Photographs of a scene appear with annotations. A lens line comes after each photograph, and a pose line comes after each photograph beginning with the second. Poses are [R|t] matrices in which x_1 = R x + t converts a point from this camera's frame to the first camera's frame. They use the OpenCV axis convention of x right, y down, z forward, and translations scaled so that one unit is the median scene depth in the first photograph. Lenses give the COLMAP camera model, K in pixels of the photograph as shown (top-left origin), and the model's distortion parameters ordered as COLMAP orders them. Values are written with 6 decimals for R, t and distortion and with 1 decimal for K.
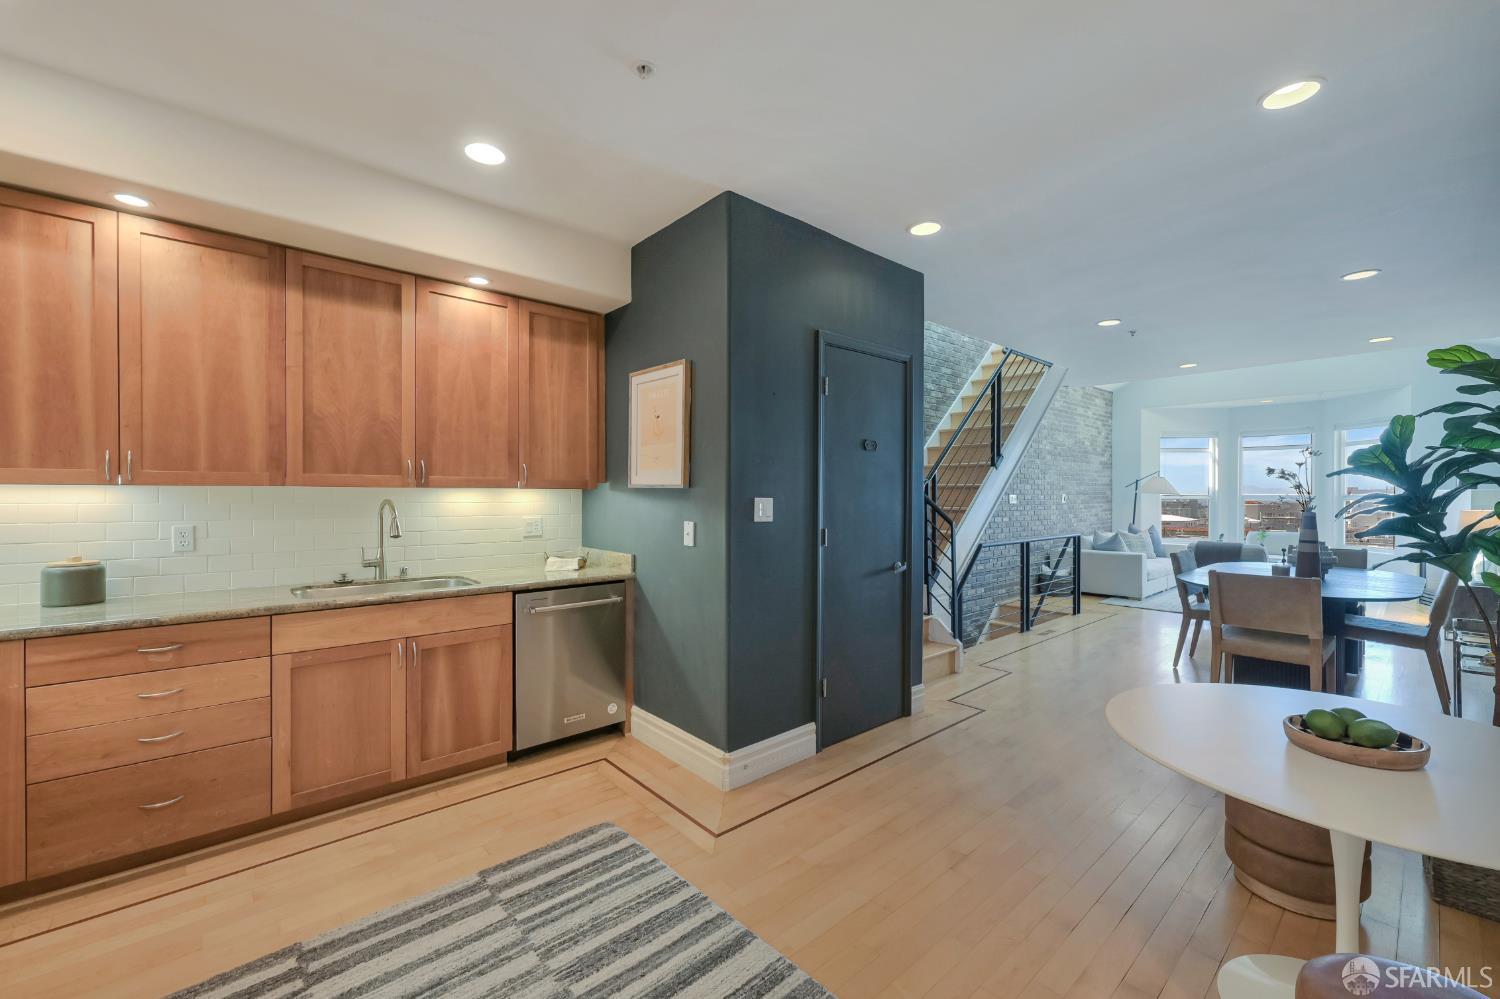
lens RADIAL K [[590.9, 0, 750.0], [0, 590.9, 499.5], [0, 0, 1]] dist [0.002602, -0.000109]
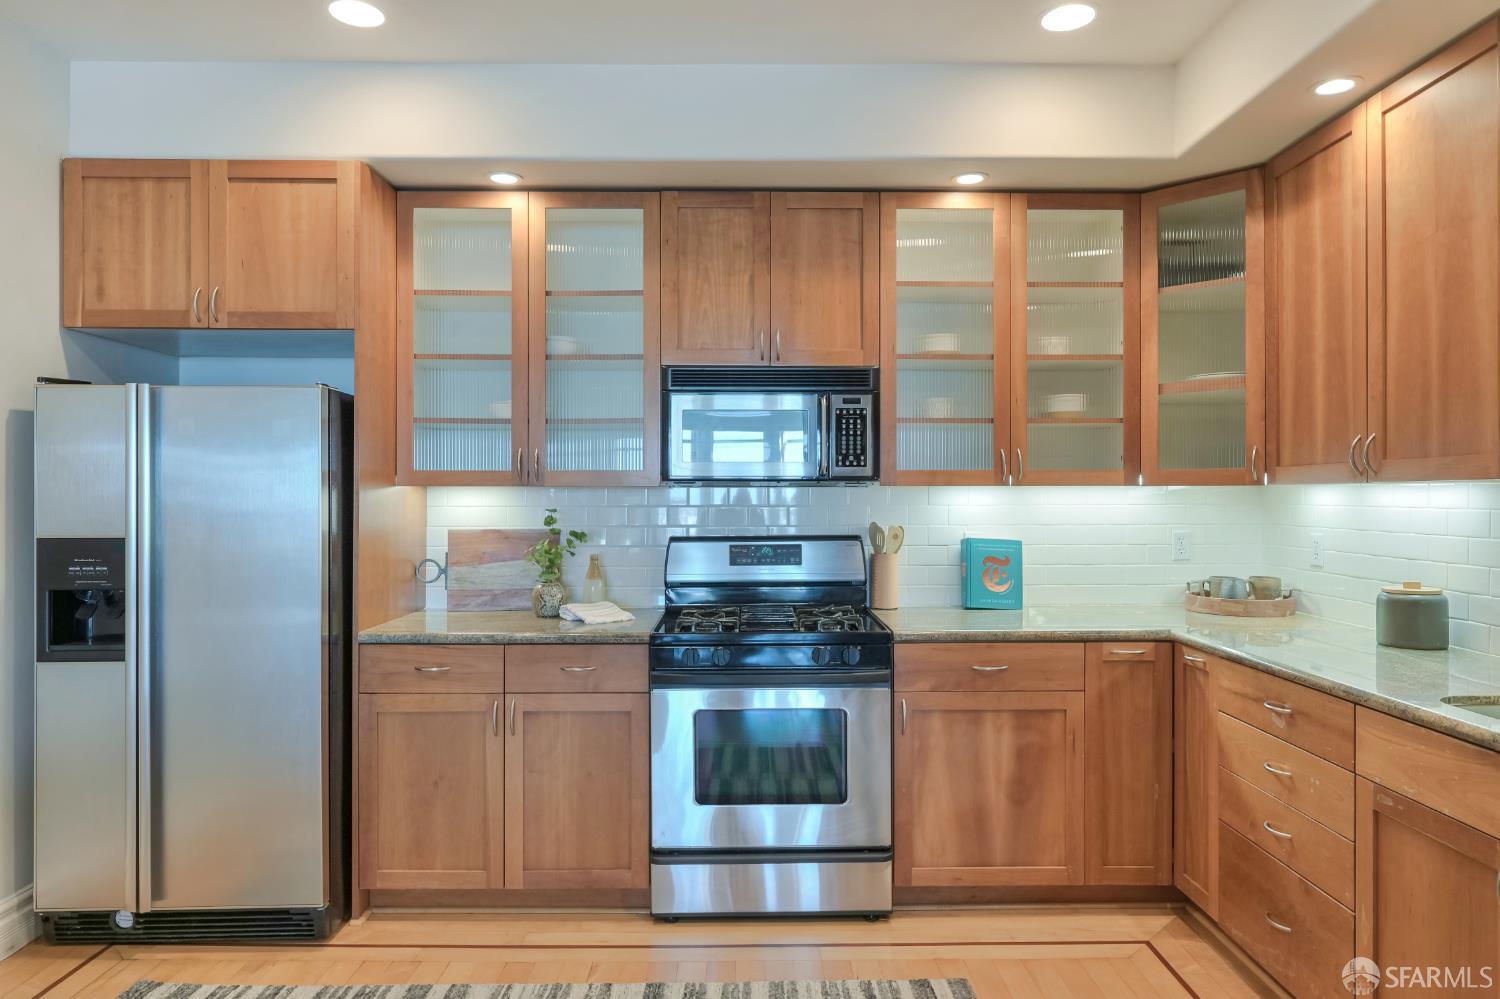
lens RADIAL K [[949.4, 0, 750.0], [0, 949.4, 499.5], [0, 0, 1]] dist [-0.003148, 0.000667]
pose [[-0.648625, 0.003038, -0.761102, 0.181421], [-0.004696, 0.999957, 0.007994, -0.006021], [0.761094, 0.008759, -0.648583, 0.743764]]
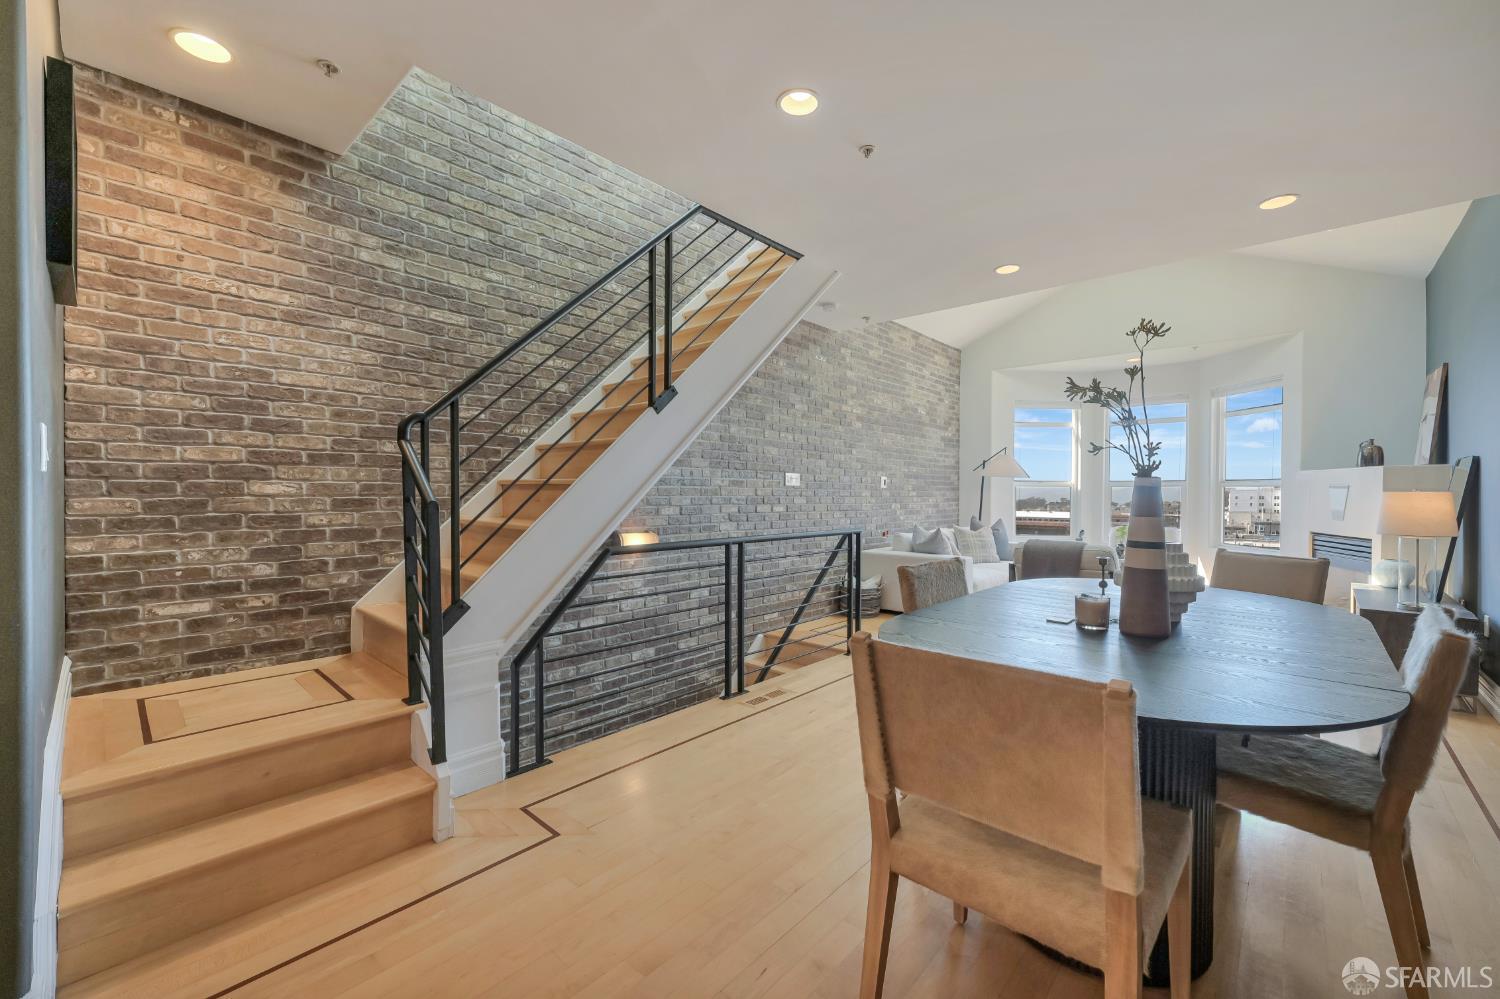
lens RADIAL K [[599.6, 0, 753.3], [0, 599.6, 498.4], [0, 0, 1]] dist [-0.003166, -0.000207]
pose [[0.992259, 0.004944, 0.124085, 0.673005], [-0.005432, 0.999979, 0.003596, 0.041710], [-0.124065, -0.004243, 0.992265, 0.669381]]
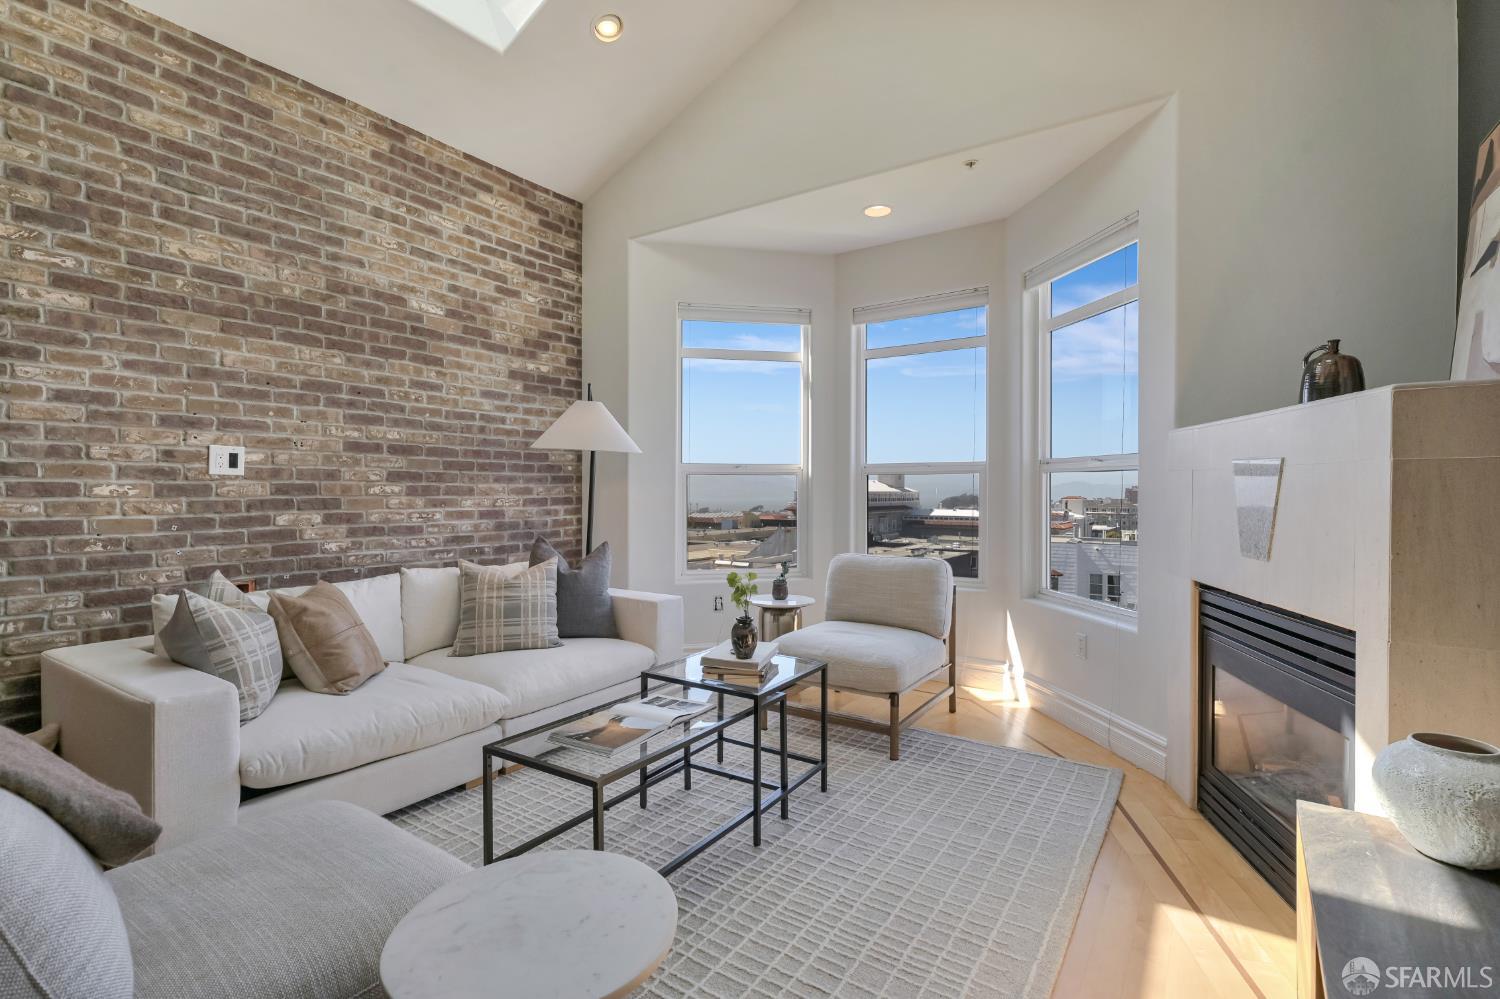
lens RADIAL K [[687.6, 0, 746.5], [0, 687.6, 495.2], [0, 0, 1]] dist [0.001873, 0.000262]
pose [[0.968478, -0.000448, 0.249099, 1.700141], [0.000265, 1.000000, 0.000768, 0.038374], [-0.249100, -0.000678, 0.968478, 1.475300]]
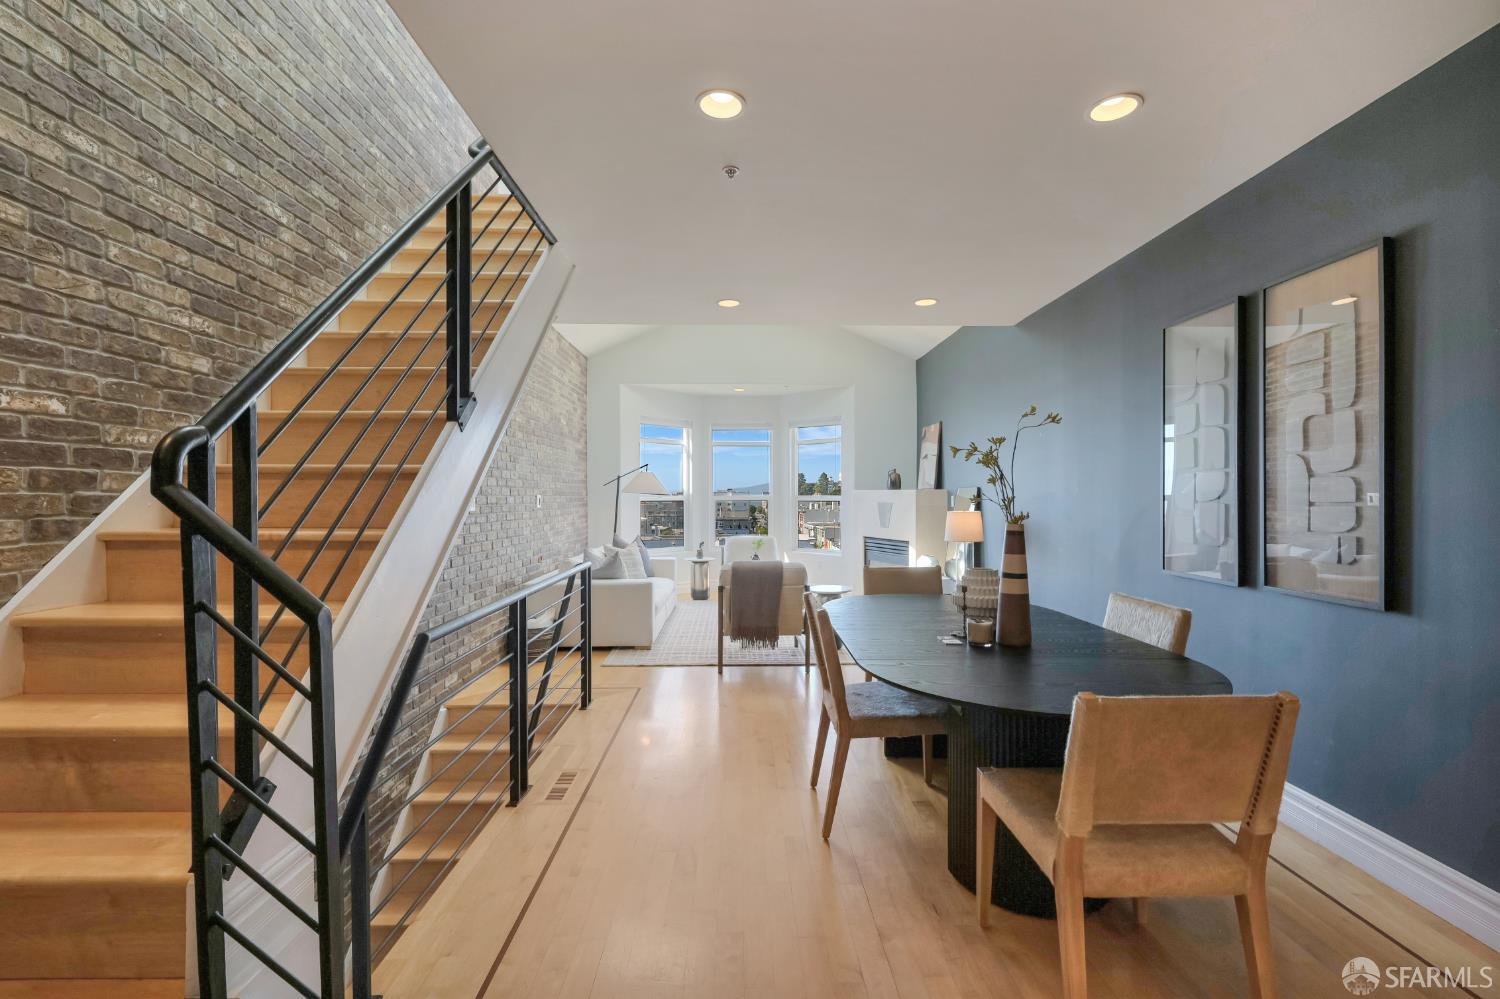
lens RADIAL K [[648.1, 0, 746.4], [0, 648.1, 498.0], [0, 0, 1]] dist [-0.001968, 0.001085]
pose [[0.644236, -0.002533, 0.764823, 0.325964], [0.006369, 0.999978, -0.002052, -0.005327], [-0.764801, 0.006193, 0.644237, 0.897847]]
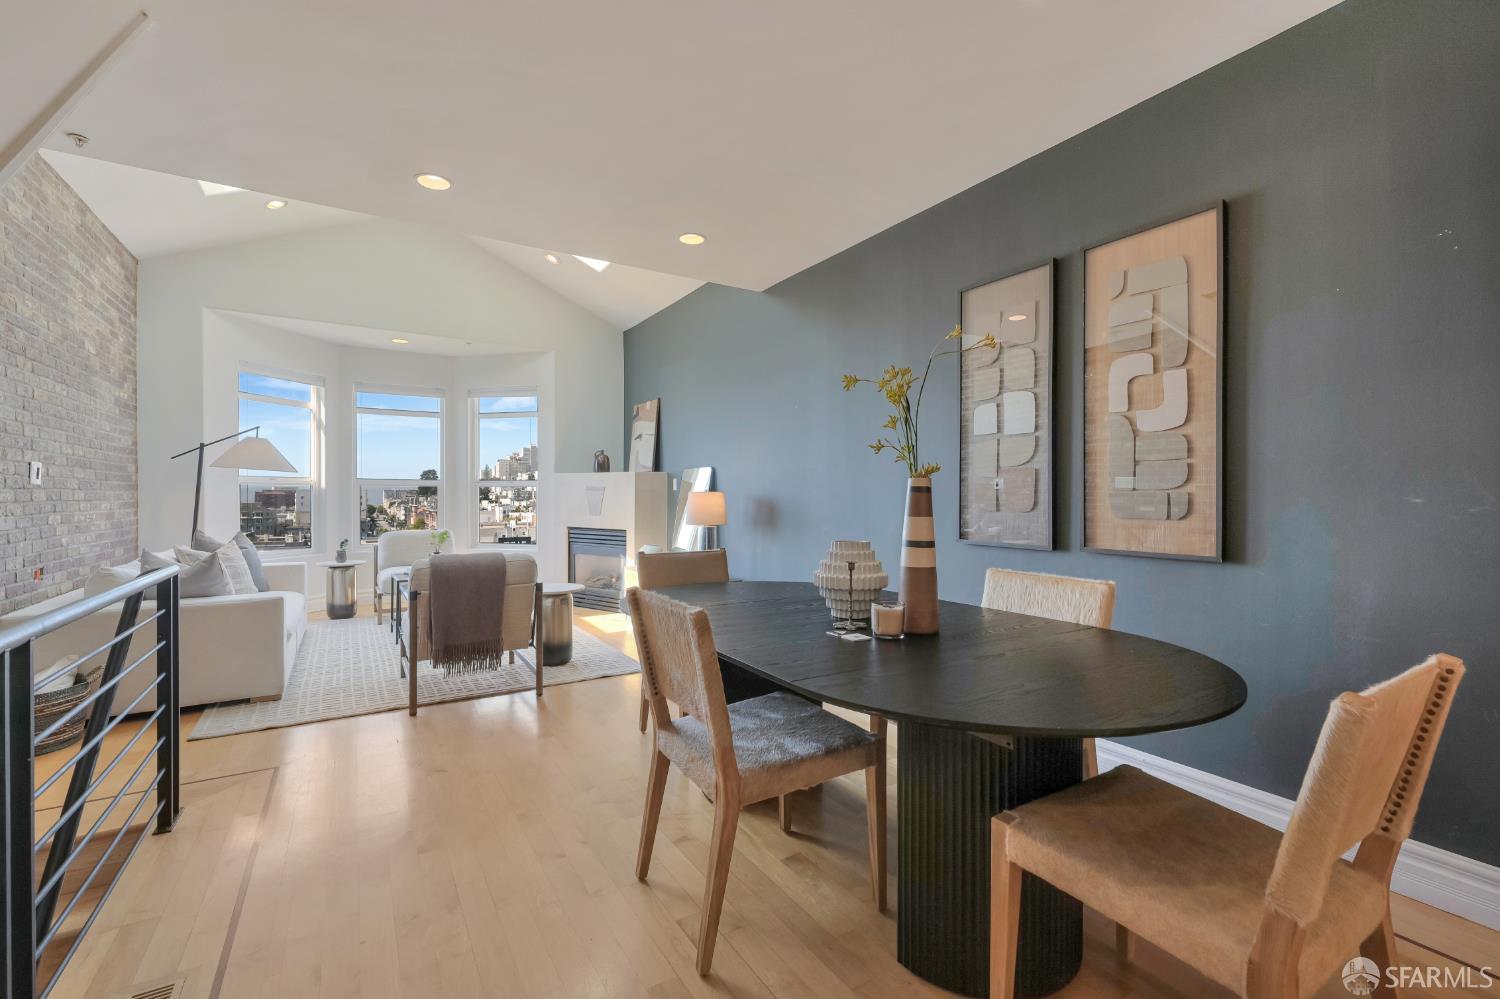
lens RADIAL K [[648.1, 0, 746.4], [0, 648.1, 498.0], [0, 0, 1]] dist [-0.001968, 0.001085]
pose [[0.163836, -0.004065, 0.986479, 0.485228], [0.005475, 0.999980, 0.003211, 0.037881], [-0.986472, 0.004875, 0.163855, 1.191192]]
